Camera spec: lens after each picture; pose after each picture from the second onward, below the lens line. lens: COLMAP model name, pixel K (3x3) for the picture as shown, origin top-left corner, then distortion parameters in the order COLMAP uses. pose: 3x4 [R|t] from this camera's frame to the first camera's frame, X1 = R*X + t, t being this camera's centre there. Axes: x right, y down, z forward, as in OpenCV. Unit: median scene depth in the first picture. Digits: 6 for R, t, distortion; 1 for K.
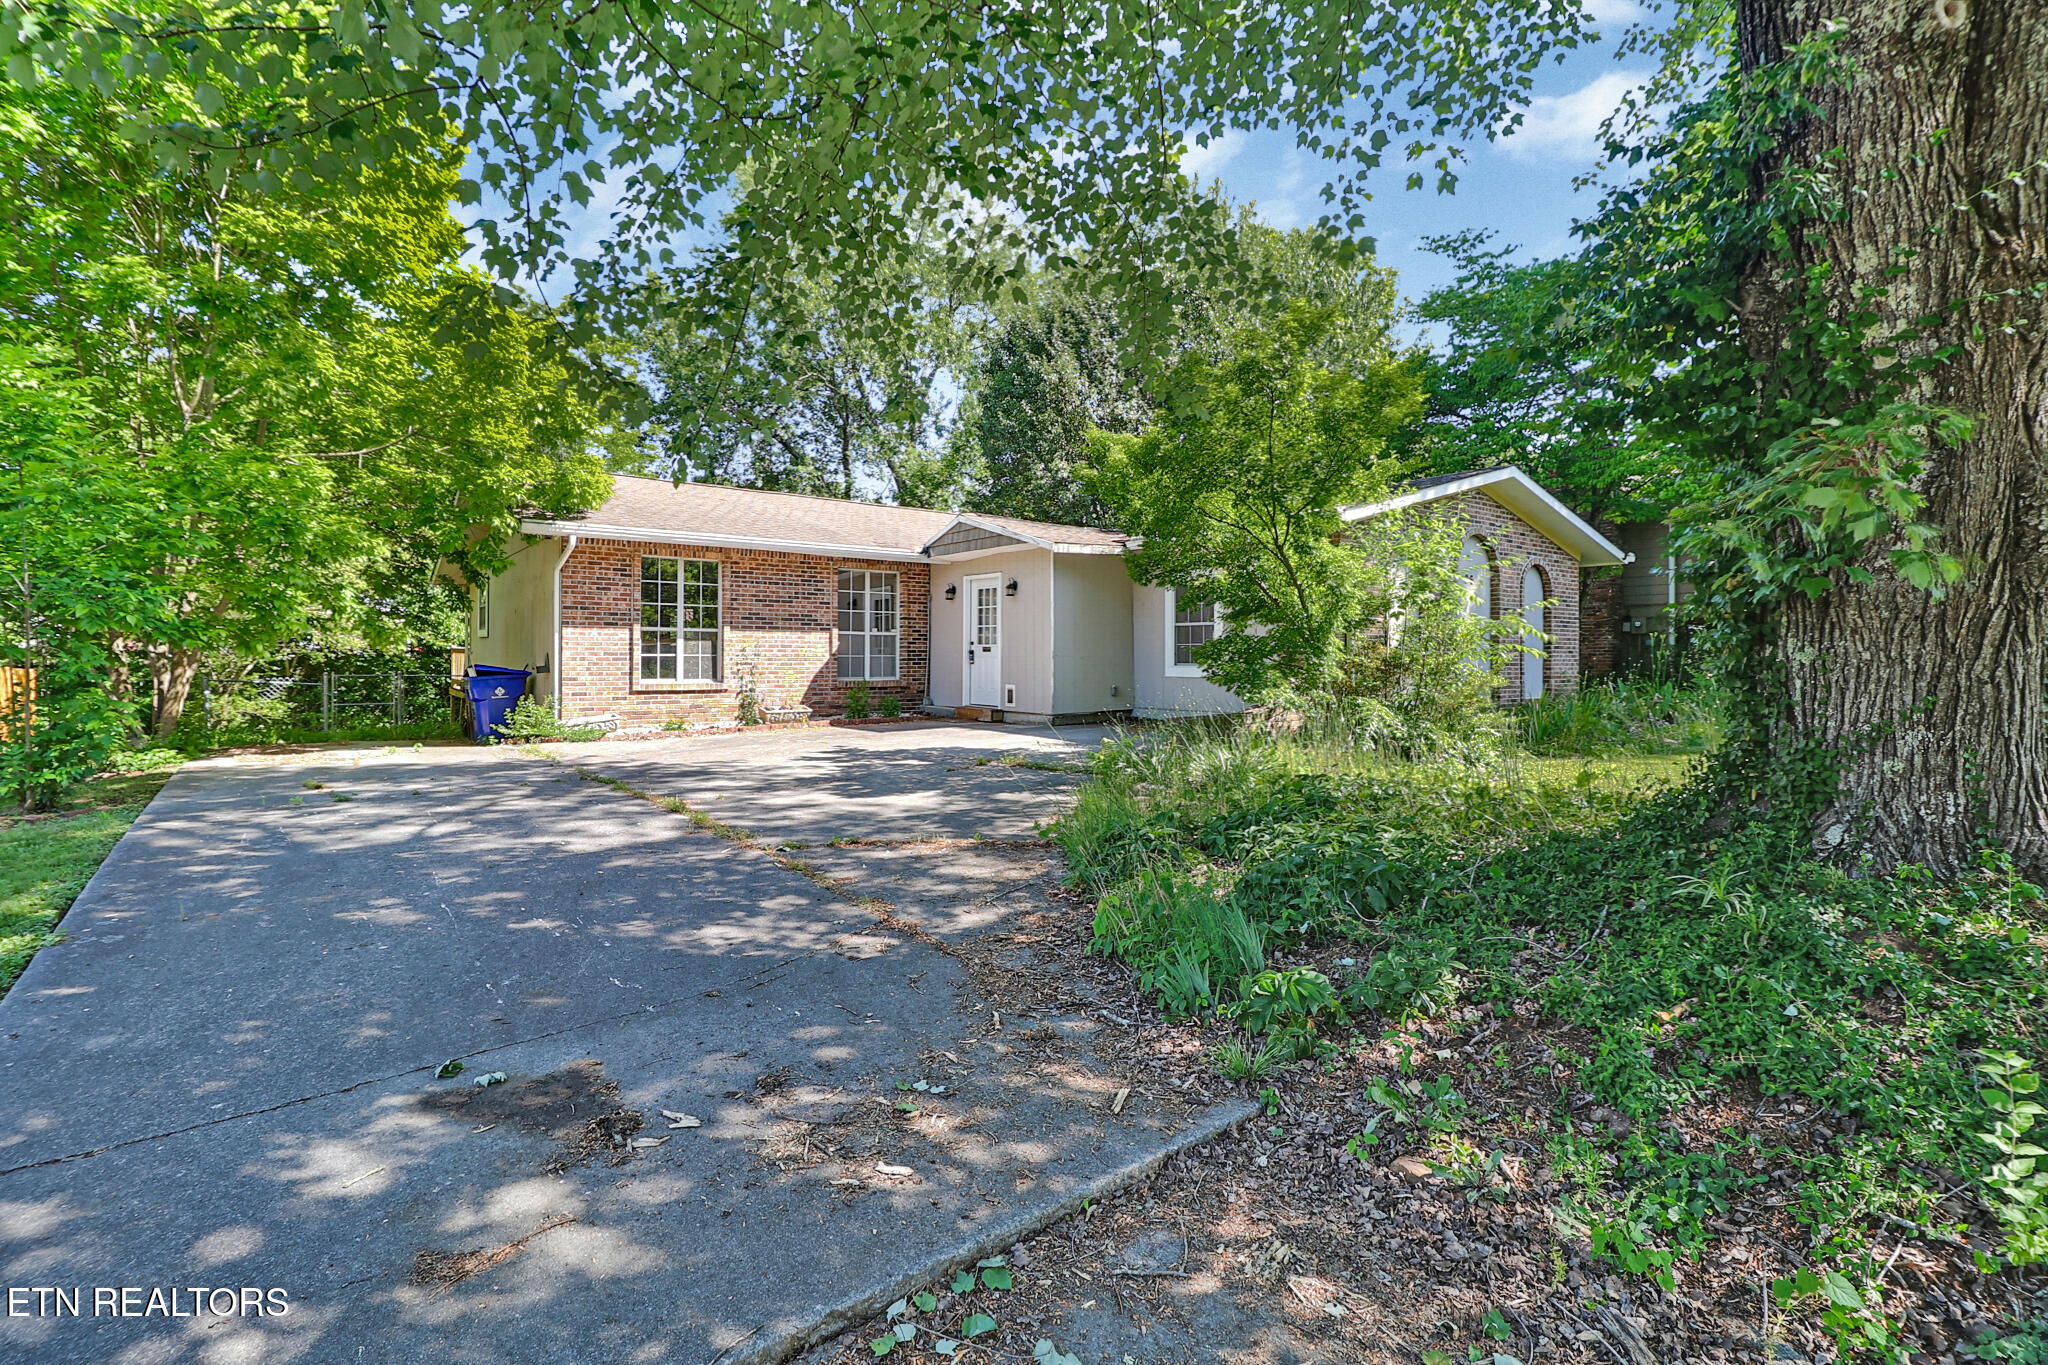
lens RADIAL K [[951.0, 0, 1029.4], [0, 951.0, 675.1], [0, 0, 1]] dist [-0.002369, -0.000206]
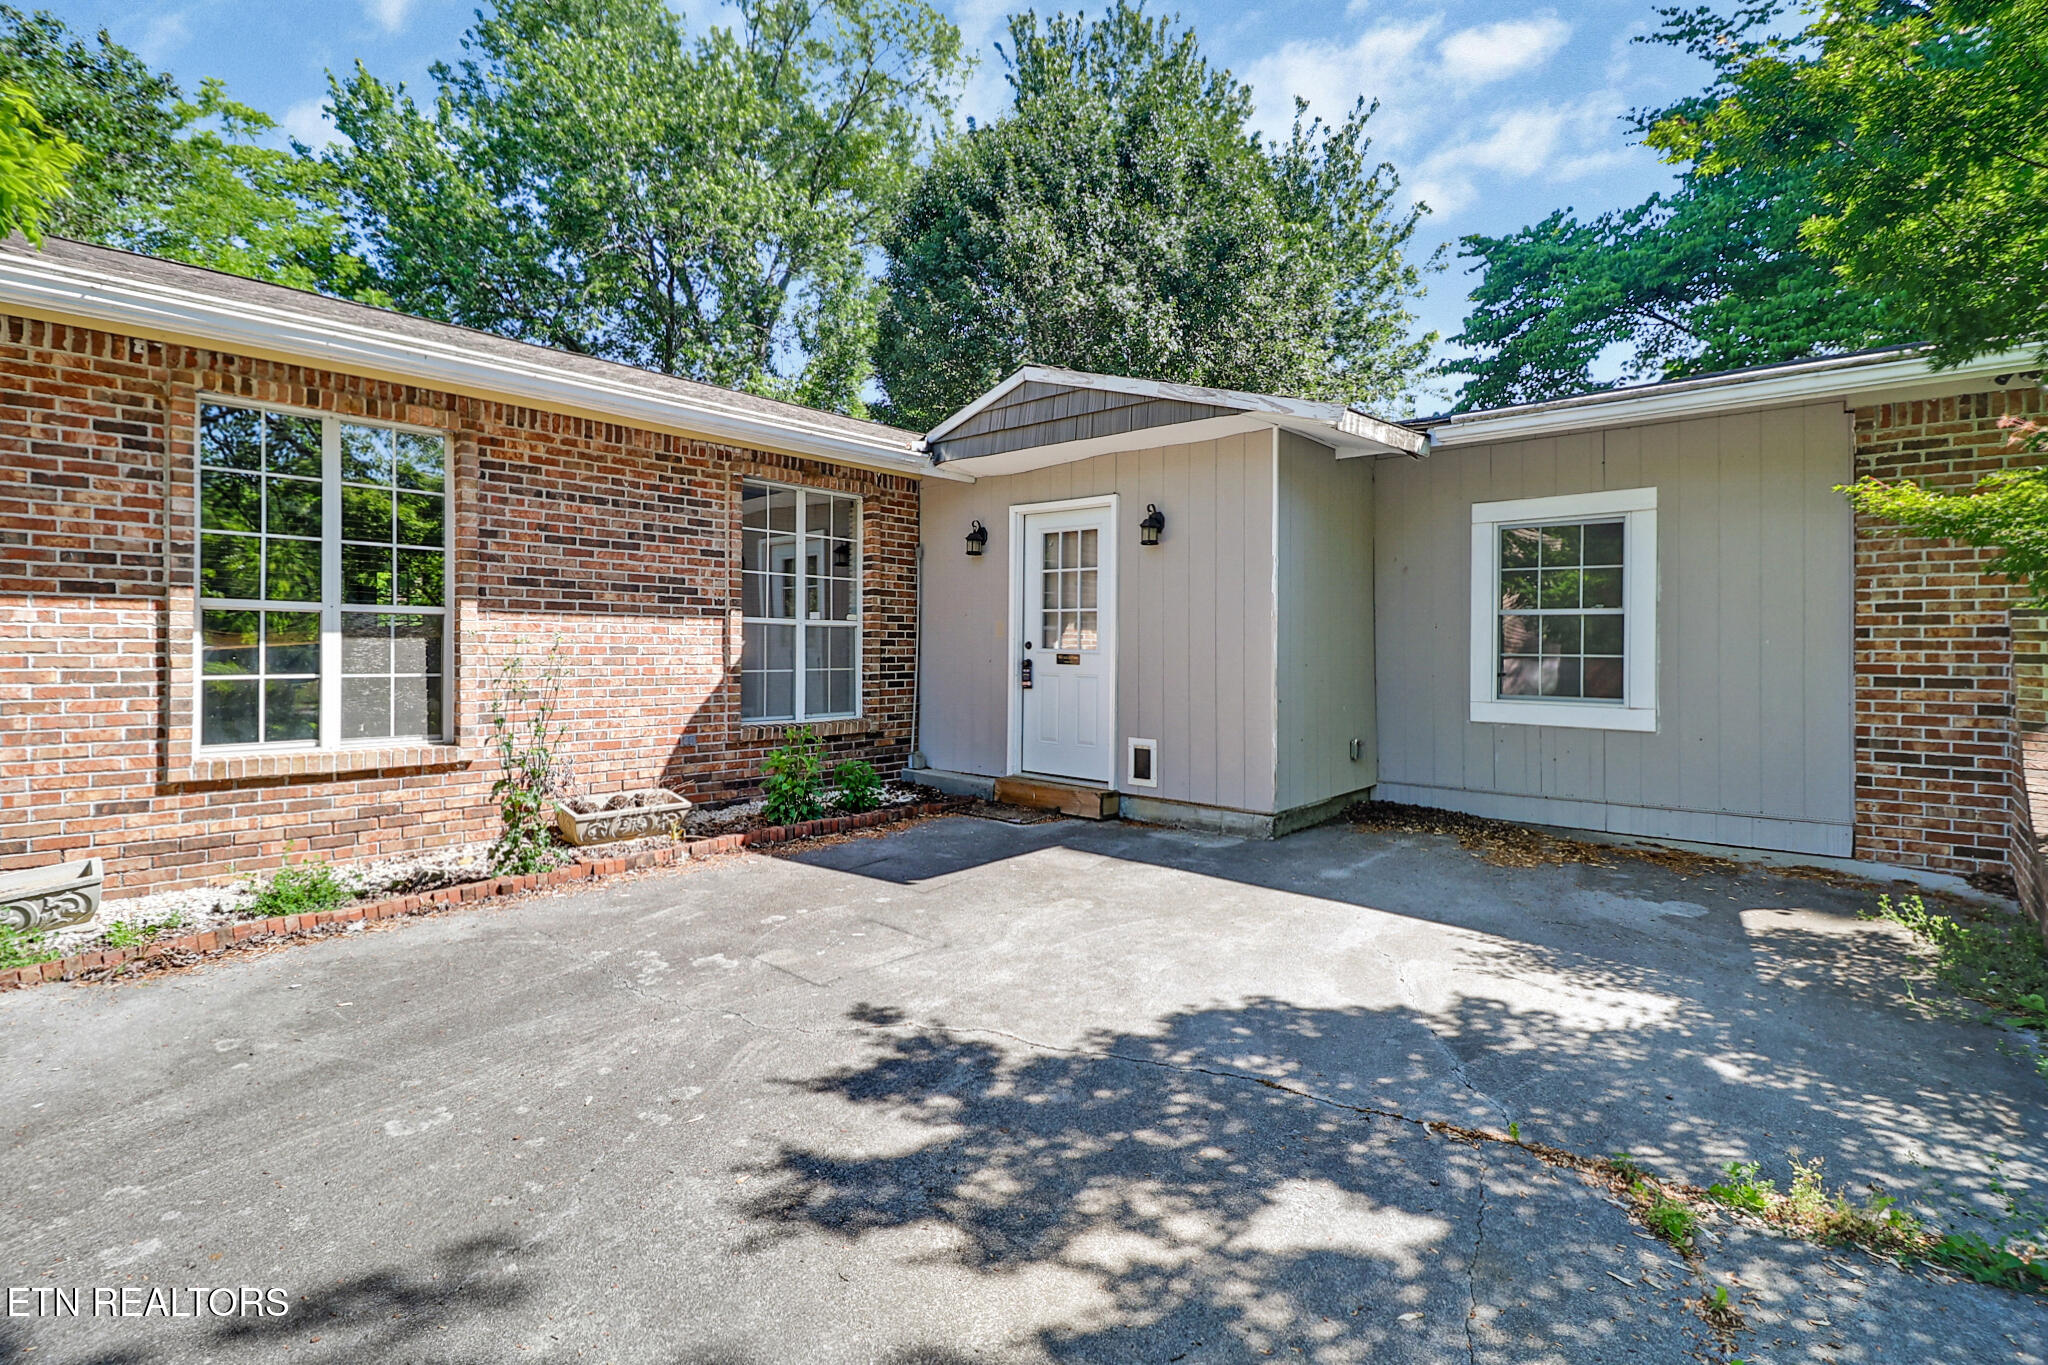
lens RADIAL K [[951.0, 0, 1015.0], [0, 951.0, 675.4], [0, 0, 1]] dist [-0.002369, -0.000206]
pose [[0.982386, 0.000493, 0.186860, -0.165398], [-0.002719, 0.999928, 0.011659, -0.025305], [-0.186841, -0.011962, 0.982317, 0.558135]]
